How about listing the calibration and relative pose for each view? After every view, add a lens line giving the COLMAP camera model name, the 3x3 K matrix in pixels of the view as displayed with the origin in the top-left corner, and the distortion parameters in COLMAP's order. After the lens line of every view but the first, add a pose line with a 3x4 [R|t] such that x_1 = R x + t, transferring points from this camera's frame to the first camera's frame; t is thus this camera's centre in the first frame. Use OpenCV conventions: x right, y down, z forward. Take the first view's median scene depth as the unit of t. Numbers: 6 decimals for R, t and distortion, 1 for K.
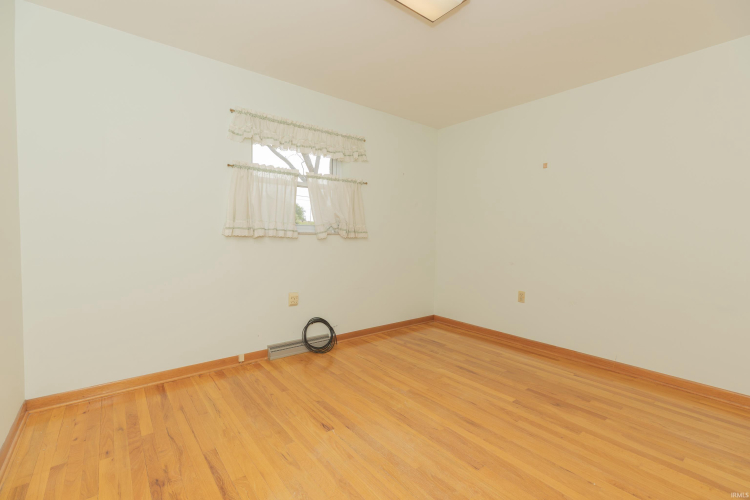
lens RADIAL K [[340.2, 0, 374.5], [0, 340.2, 248.2], [0, 0, 1]] dist [0.003527, 0.000010]
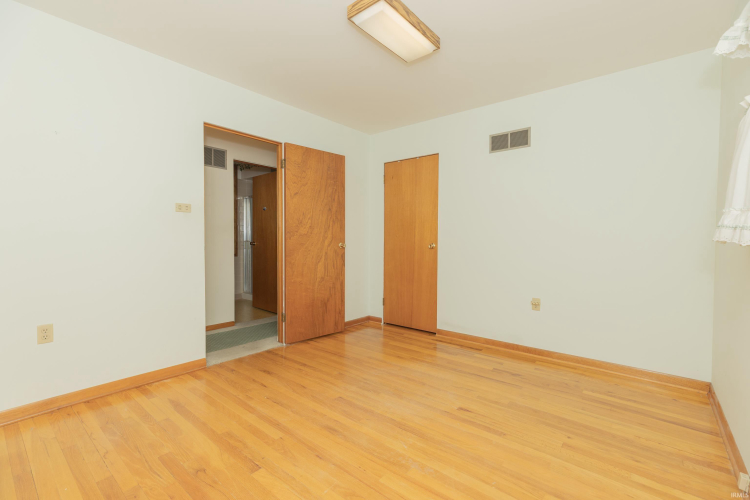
lens RADIAL K [[340.2, 0, 375.6], [0, 340.2, 248.4], [0, 0, 1]] dist [0.003527, 0.000010]
pose [[-0.979663, -0.013334, -0.200206, 0.372997], [-0.026534, 0.997636, 0.063398, -0.065568], [0.198888, 0.067421, -0.977700, 1.989246]]
